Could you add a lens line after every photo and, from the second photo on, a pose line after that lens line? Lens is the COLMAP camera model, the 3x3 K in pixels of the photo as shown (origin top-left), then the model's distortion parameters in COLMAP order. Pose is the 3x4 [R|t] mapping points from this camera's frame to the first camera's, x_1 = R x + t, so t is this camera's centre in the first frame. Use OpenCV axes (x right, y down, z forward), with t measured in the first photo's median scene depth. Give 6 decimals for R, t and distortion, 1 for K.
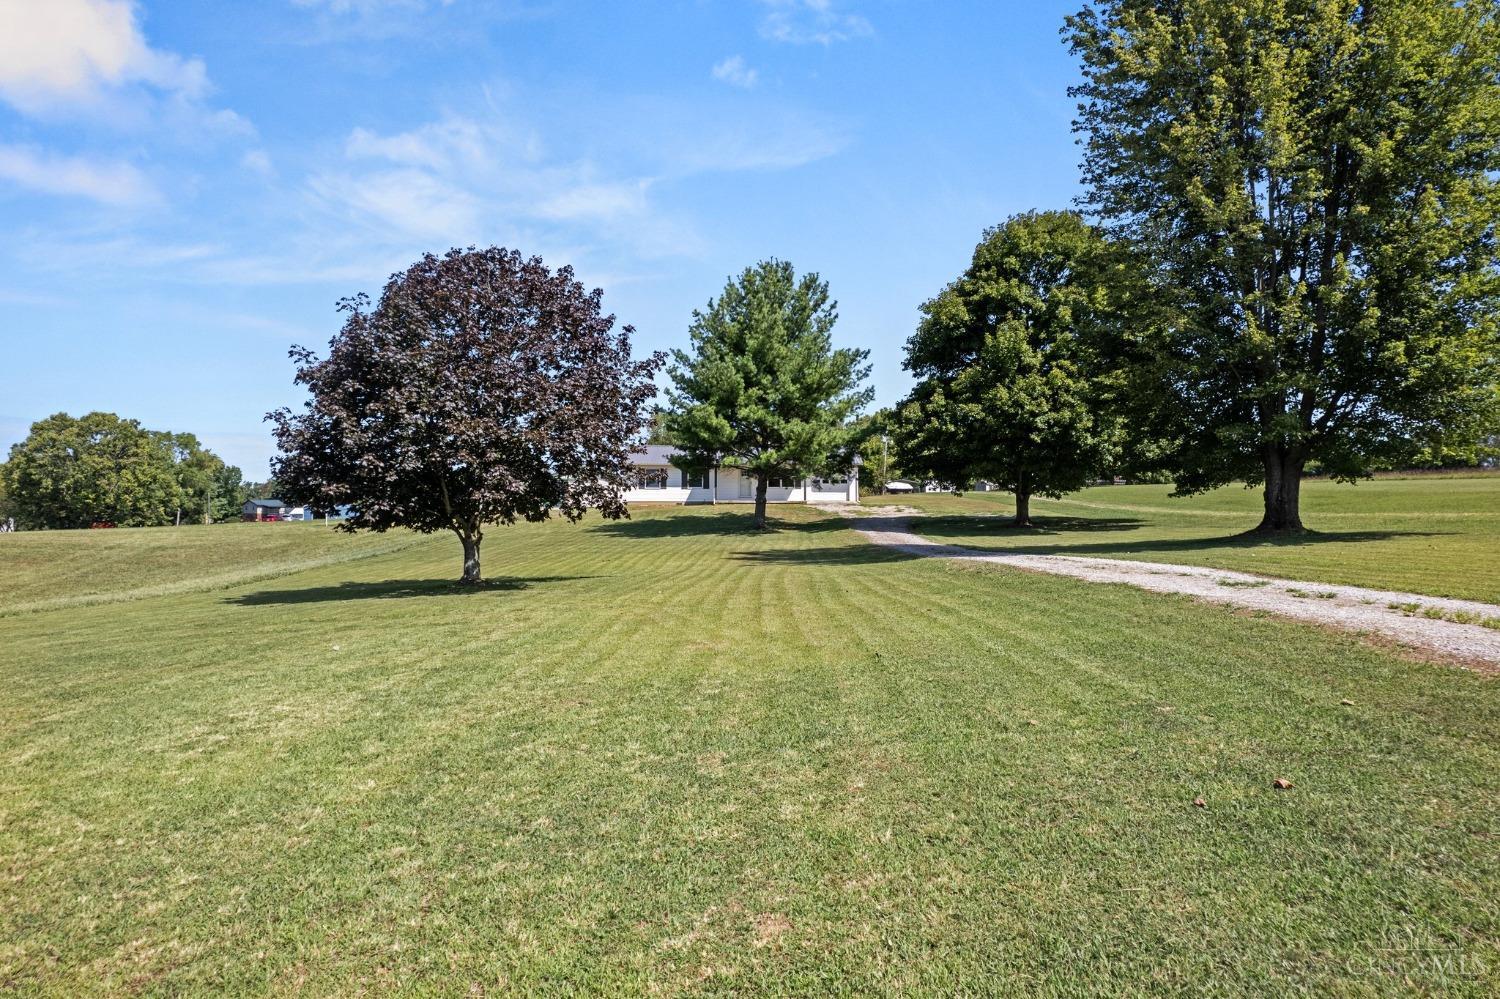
lens RADIAL K [[963.5, 0, 750.0], [0, 963.5, 499.5], [0, 0, 1]] dist [-0.033955, 0.000530]
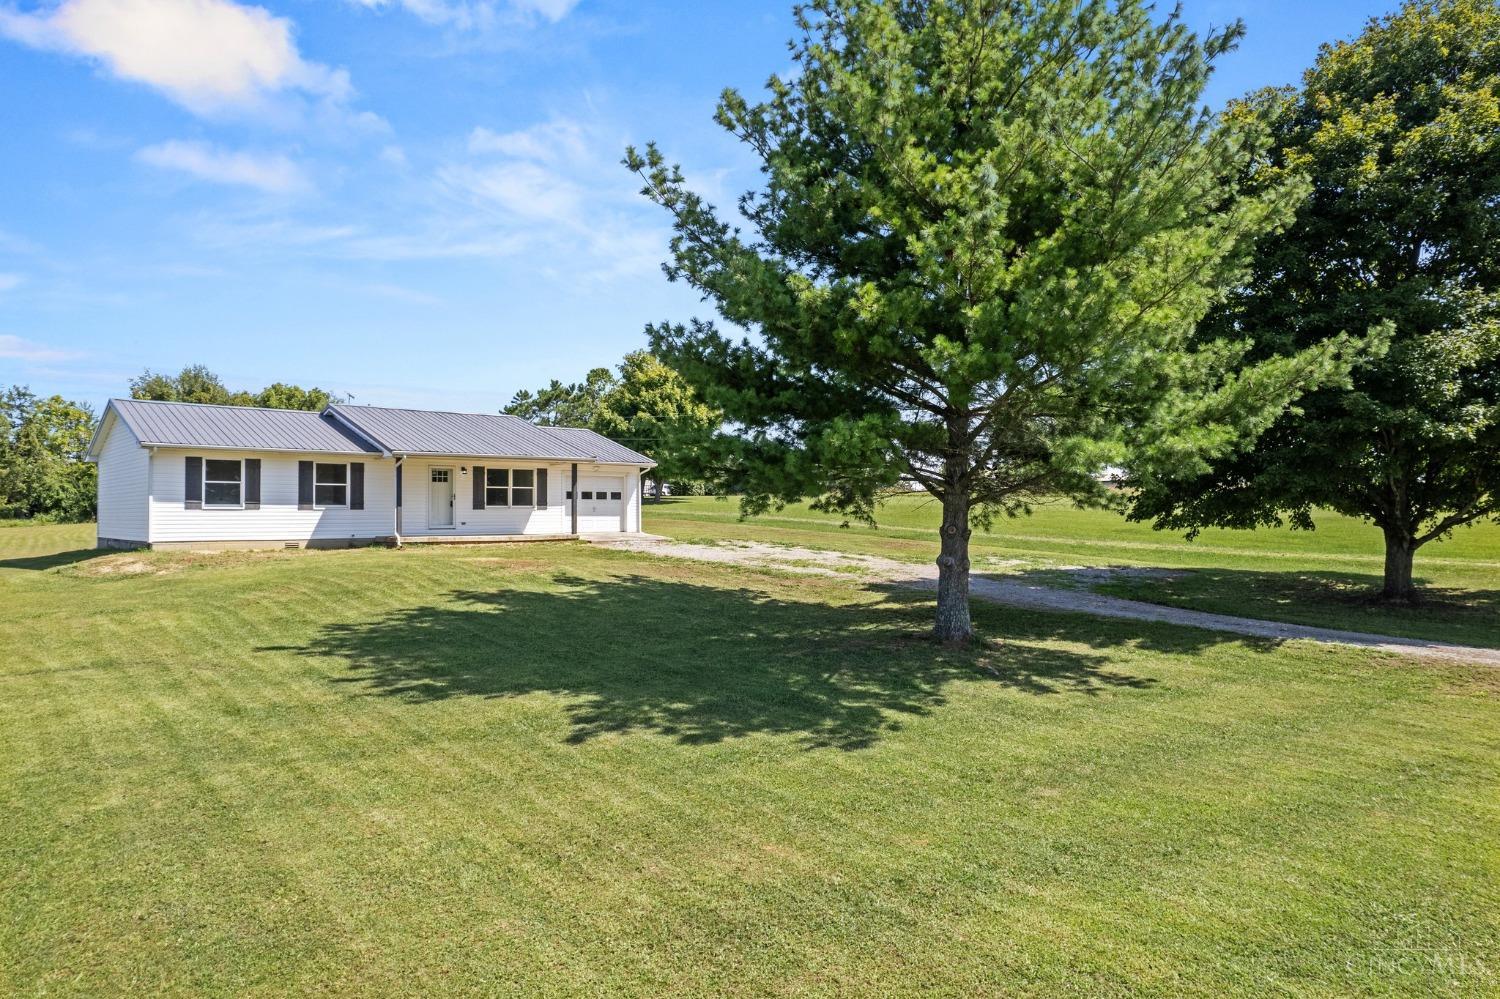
lens RADIAL K [[970.0, 0, 750.0], [0, 970.0, 499.5], [0, 0, 1]] dist [-0.082034, 0.091477]
pose [[0.743618, 0.009134, 0.668542, -0.205487], [-0.006669, 0.999958, -0.006244, -0.014211], [-0.668571, 0.000185, 0.743648, 0.561537]]
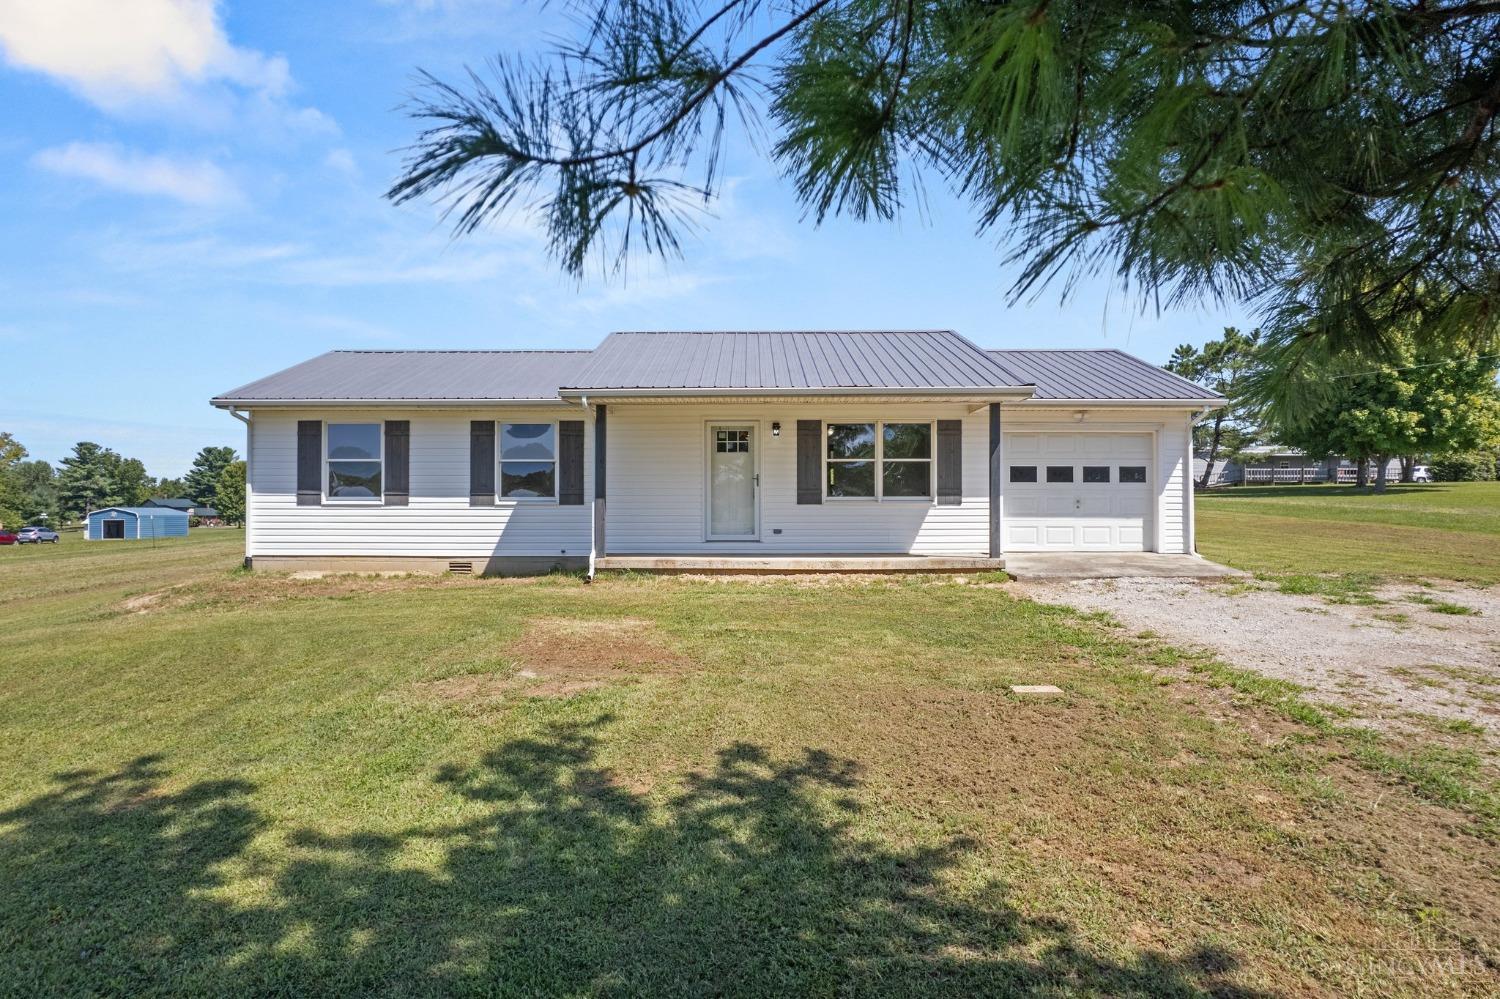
lens RADIAL K [[963.5, 0, 750.0], [0, 963.5, 499.5], [0, 0, 1]] dist [-0.033955, 0.000530]
pose [[0.999998, 0.000737, -0.002097, 0.000114], [-0.000729, 0.999992, 0.003994, -0.013505], [0.002100, -0.003992, 0.999990, 0.762928]]
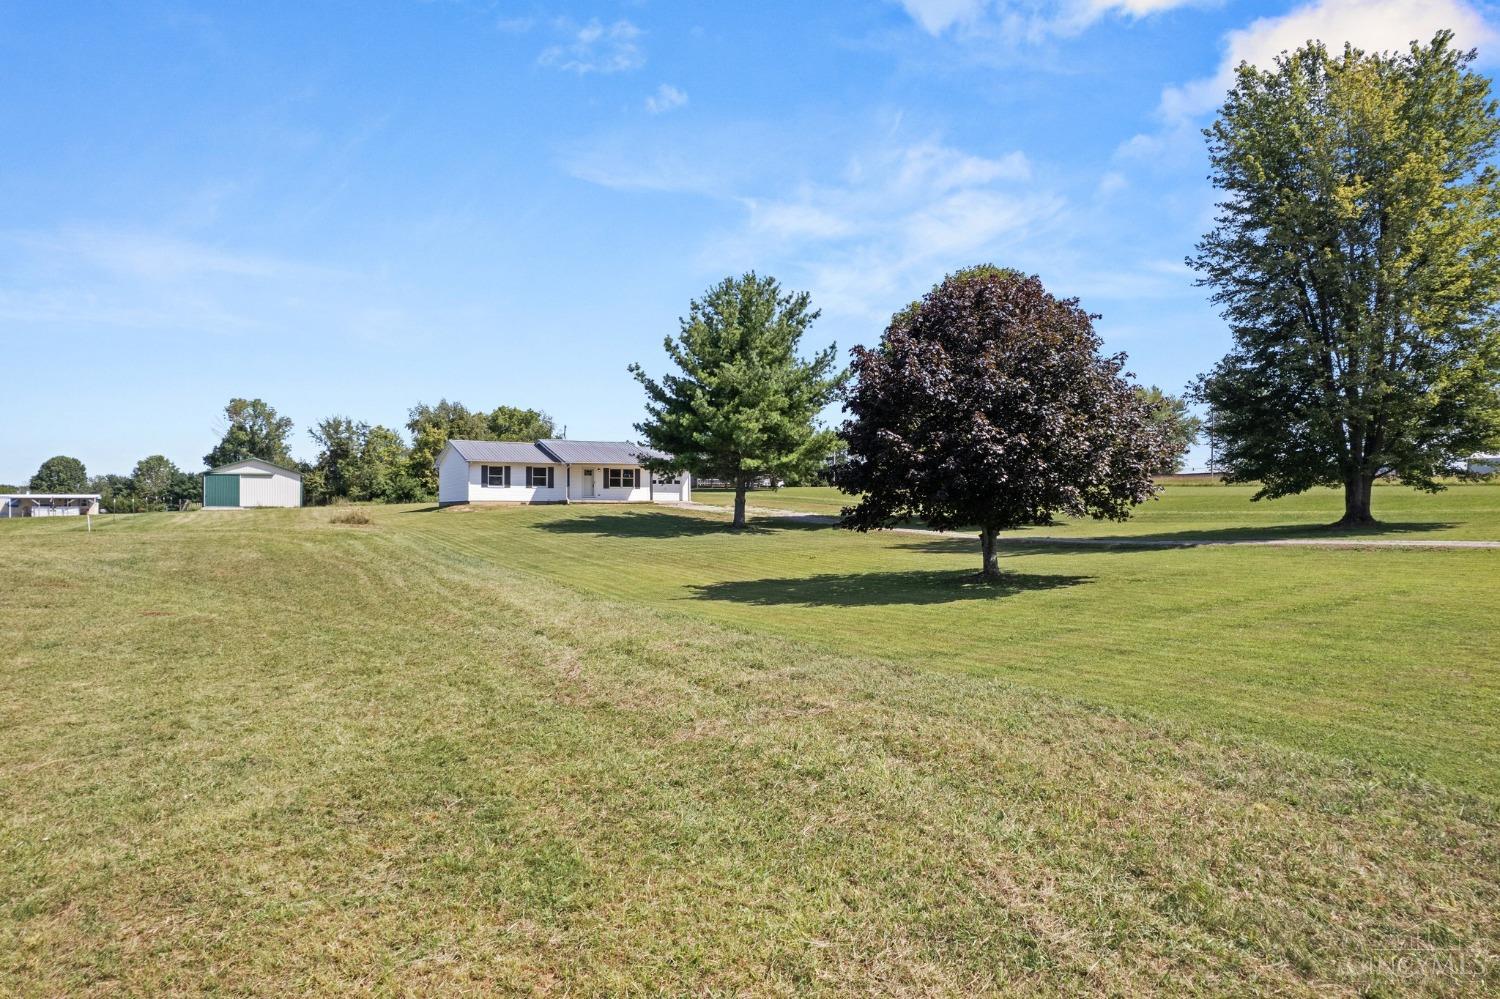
lens RADIAL K [[963.5, 0, 750.0], [0, 963.5, 499.5], [0, 0, 1]] dist [-0.033955, 0.000530]
pose [[0.861416, 0.004756, 0.507878, -0.368471], [-0.004049, 0.999989, -0.002497, 0.002226], [-0.507884, 0.000095, 0.861426, 0.061044]]
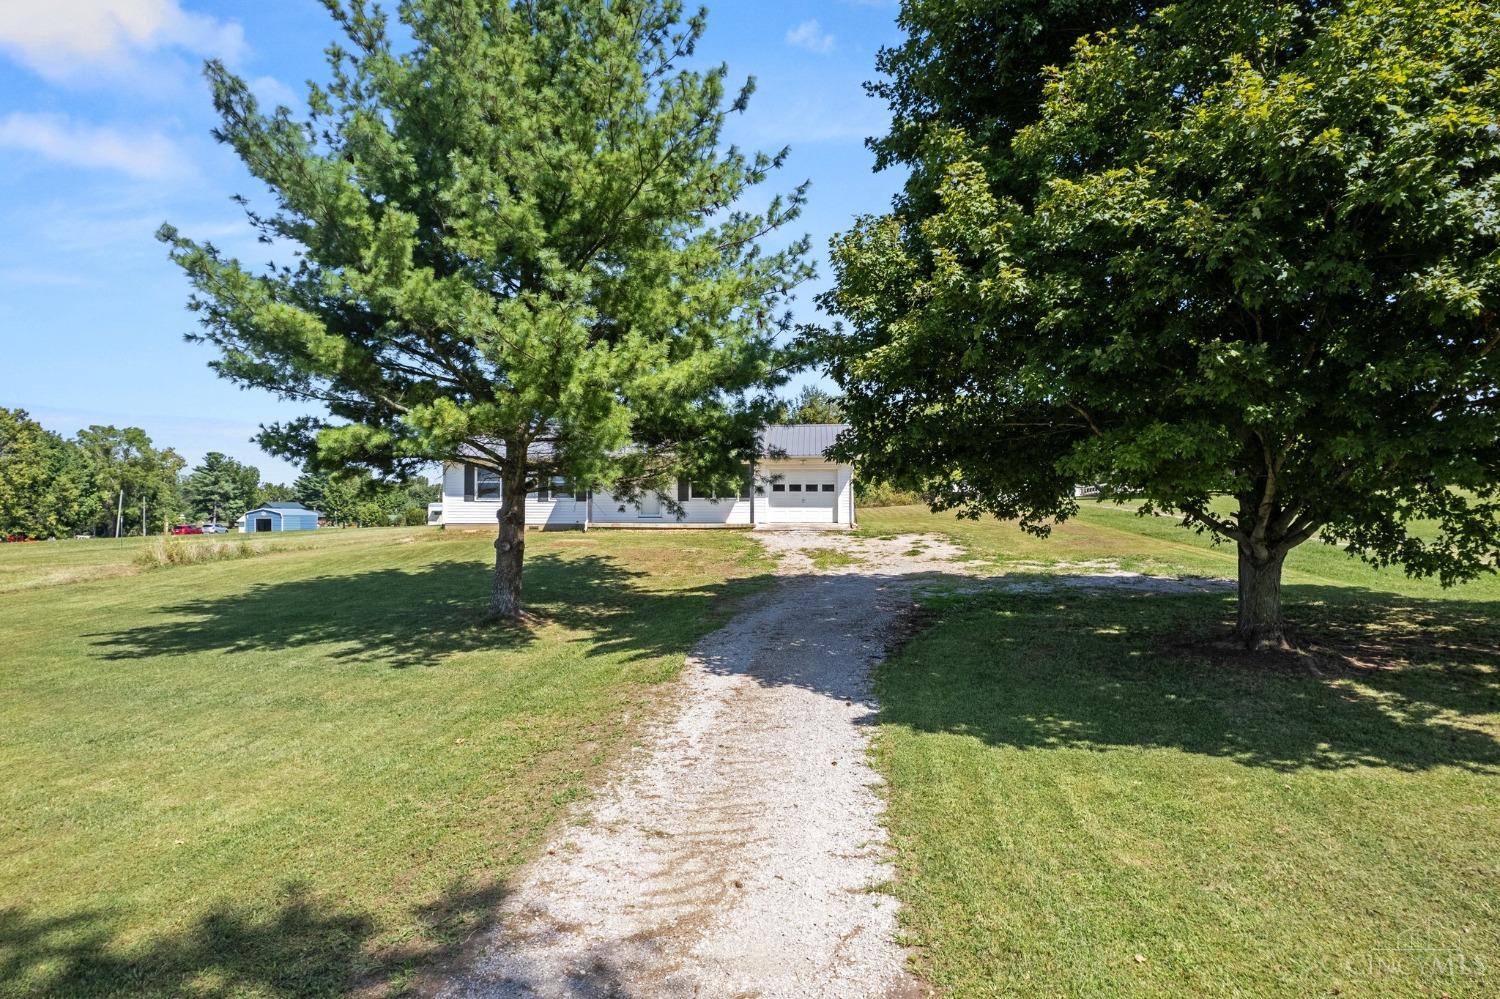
lens RADIAL K [[963.5, 0, 750.0], [0, 963.5, 499.5], [0, 0, 1]] dist [-0.033955, 0.000530]
pose [[0.996943, 0.000914, -0.078133, 0.097059], [-0.000920, 1.000000, -0.000042, -0.012345], [0.078133, 0.000114, 0.996943, 0.453670]]
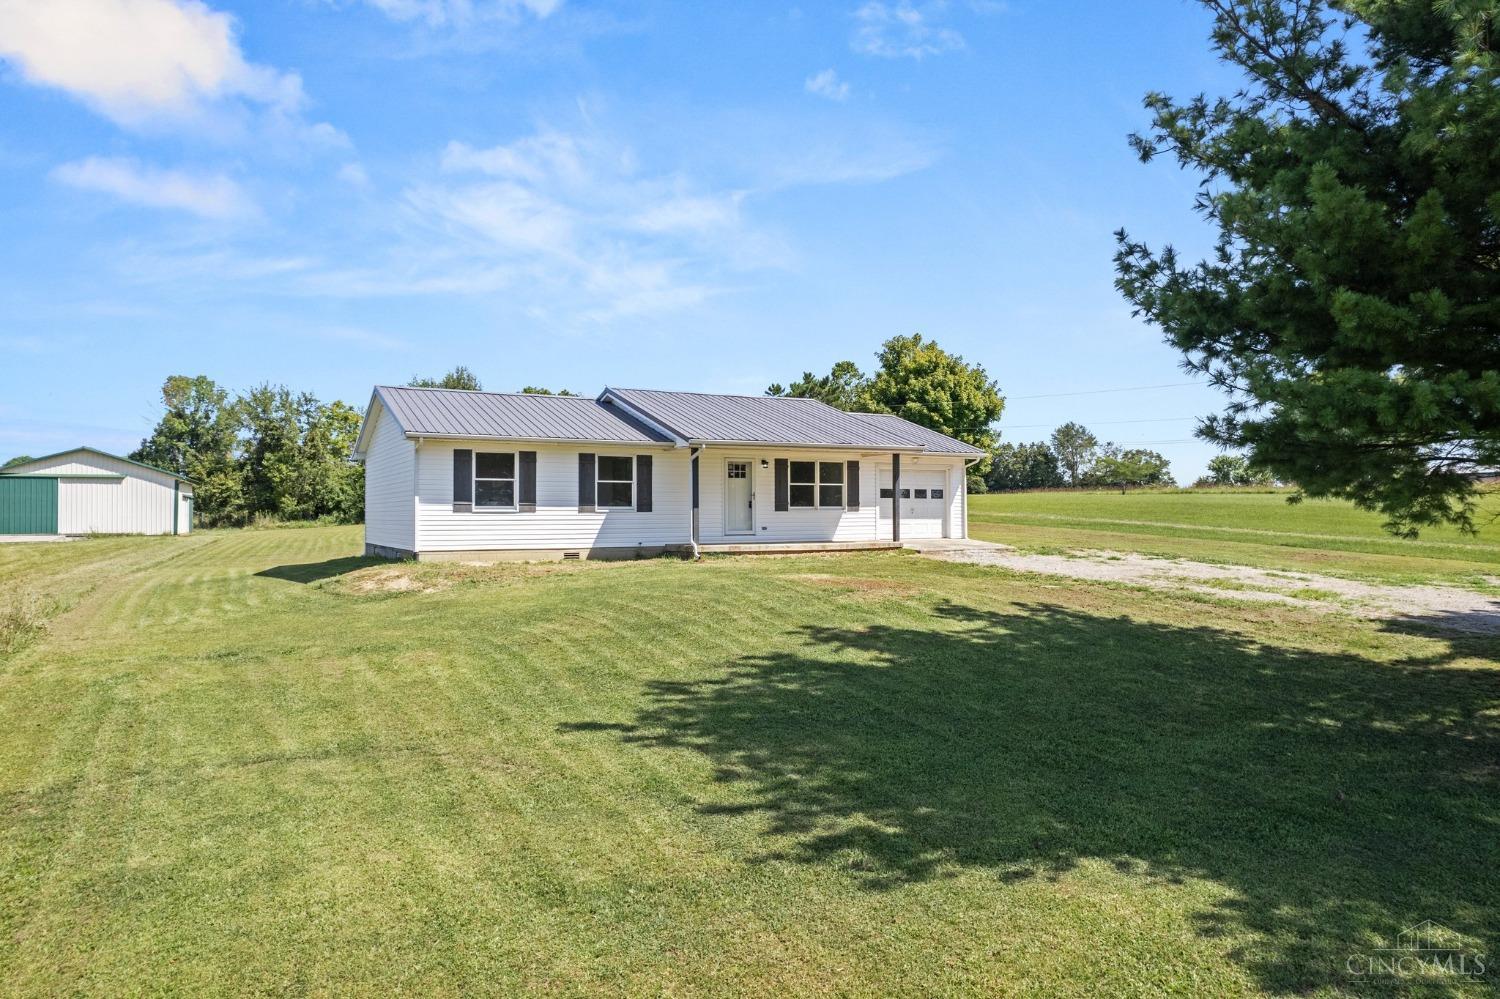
lens RADIAL K [[963.5, 0, 750.0], [0, 963.5, 499.5], [0, 0, 1]] dist [-0.033955, 0.000530]
pose [[0.876093, 0.004997, 0.482117, -0.186197], [-0.003236, 0.999985, -0.004484, -0.014296], [-0.482132, 0.002368, 0.876095, 0.669820]]
